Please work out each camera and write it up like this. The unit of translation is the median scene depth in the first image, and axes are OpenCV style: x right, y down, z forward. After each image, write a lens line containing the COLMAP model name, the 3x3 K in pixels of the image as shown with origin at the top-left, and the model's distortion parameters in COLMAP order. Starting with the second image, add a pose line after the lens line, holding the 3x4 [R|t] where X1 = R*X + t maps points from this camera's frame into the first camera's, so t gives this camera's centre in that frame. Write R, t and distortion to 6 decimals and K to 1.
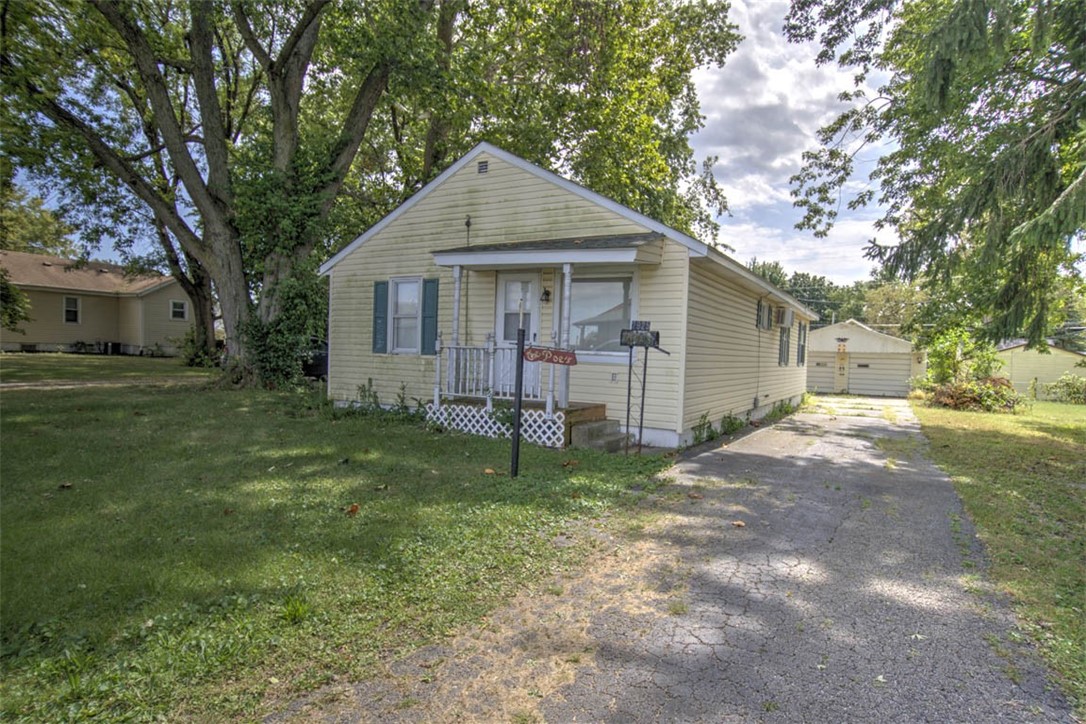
lens RADIAL K [[652.2, 0, 543.0], [0, 652.2, 362.0], [0, 0, 1]] dist [-0.000113, 0.000044]
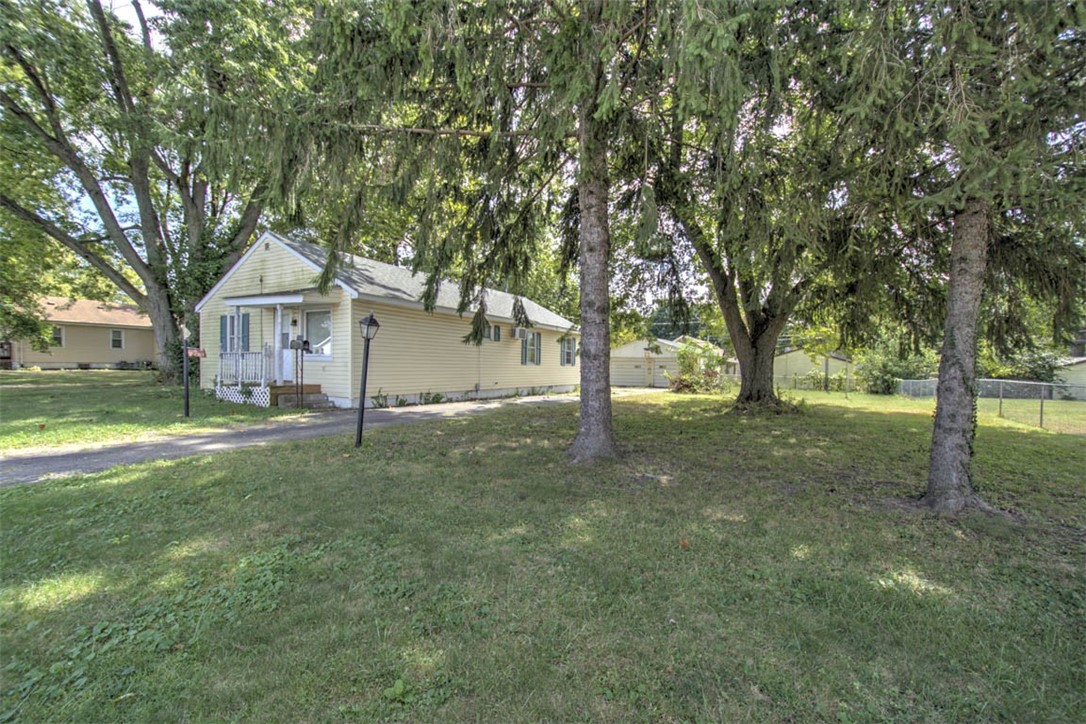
lens RADIAL K [[468.3, 0, 543.9], [0, 468.3, 374.3], [0, 0, 1]] dist [0.011318, -0.006856]
pose [[0.998586, -0.016554, 0.050512, 0.568883], [0.016541, 0.999863, 0.000675, 0.042424], [-0.050516, 0.000162, 0.998723, -0.252795]]
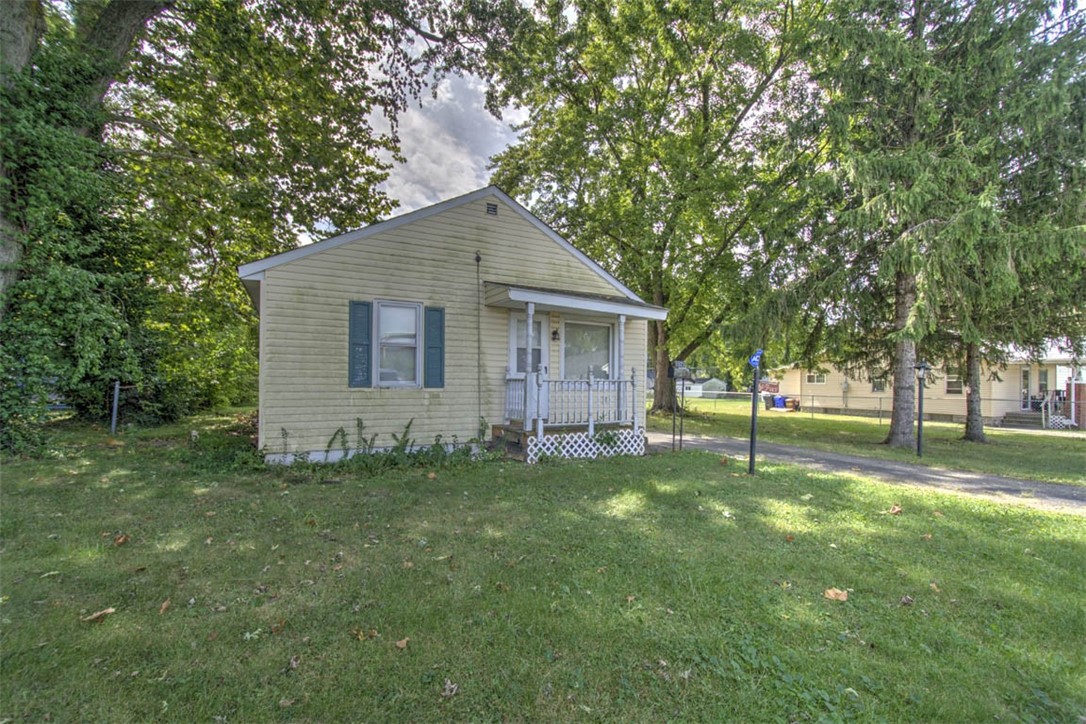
lens RADIAL K [[468.3, 0, 543.9], [0, 468.3, 374.3], [0, 0, 1]] dist [0.011318, -0.006856]
pose [[0.523730, -0.012696, 0.851790, -0.709731], [0.017925, 0.999832, 0.003882, -0.031754], [-0.851696, 0.013235, 0.523870, 0.541342]]
